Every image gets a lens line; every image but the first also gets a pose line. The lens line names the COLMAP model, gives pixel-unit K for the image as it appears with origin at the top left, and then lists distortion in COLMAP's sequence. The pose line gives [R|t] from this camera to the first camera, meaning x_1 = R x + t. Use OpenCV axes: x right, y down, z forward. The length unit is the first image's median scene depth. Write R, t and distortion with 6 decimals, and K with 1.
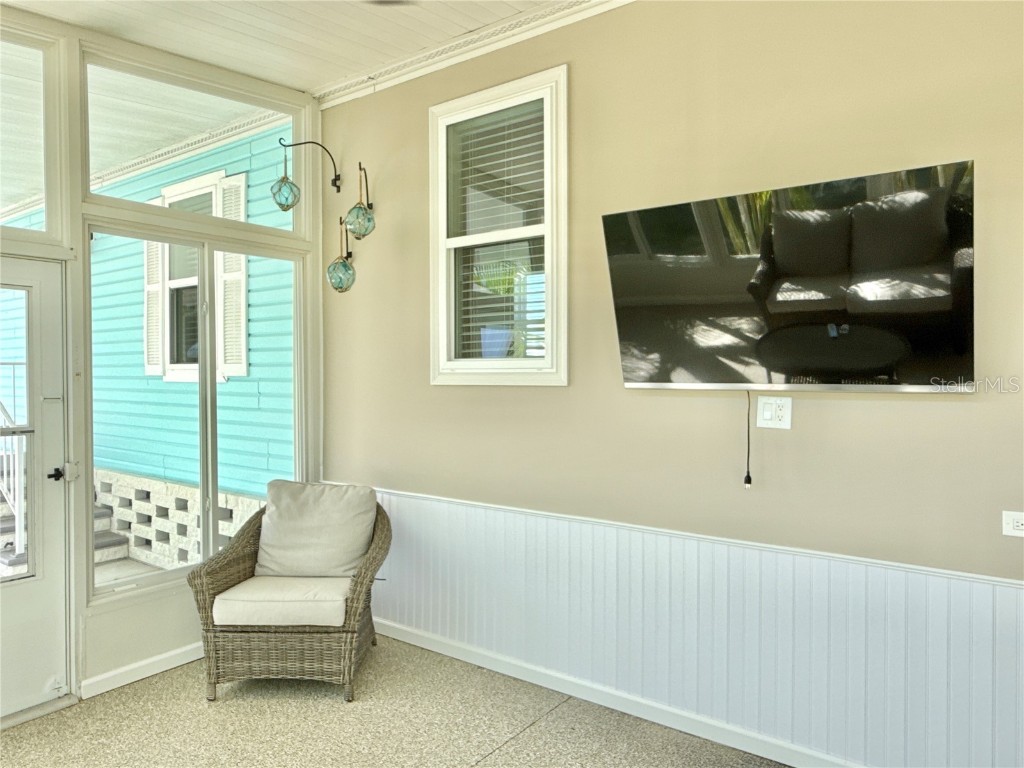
lens RADIAL K [[702.9, 0, 512.0], [0, 702.9, 384.0], [0, 0, 1]] dist [0.003003, -0.002193]
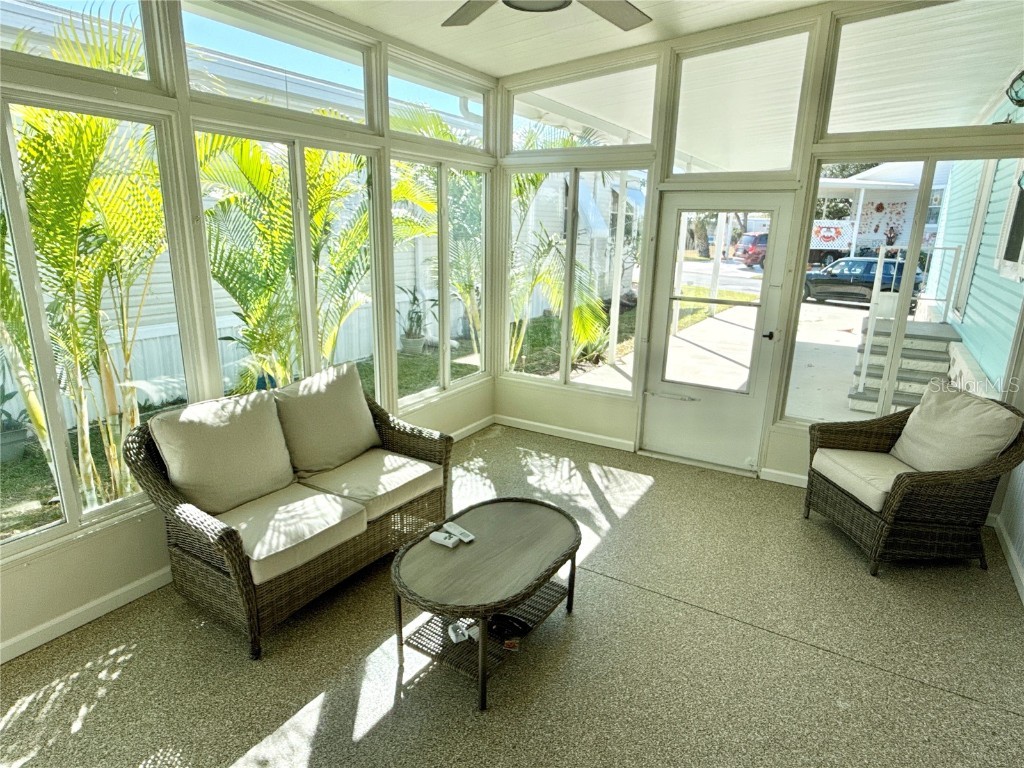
lens RADIAL K [[589.2, 0, 512.0], [0, 589.2, 384.0], [0, 0, 1]] dist [0.000706, 0.000276]
pose [[0.094463, 0.264297, -0.959804, 0.566690], [-0.039855, 0.964346, 0.261625, -0.085116], [0.994730, 0.013539, 0.101629, 0.305639]]
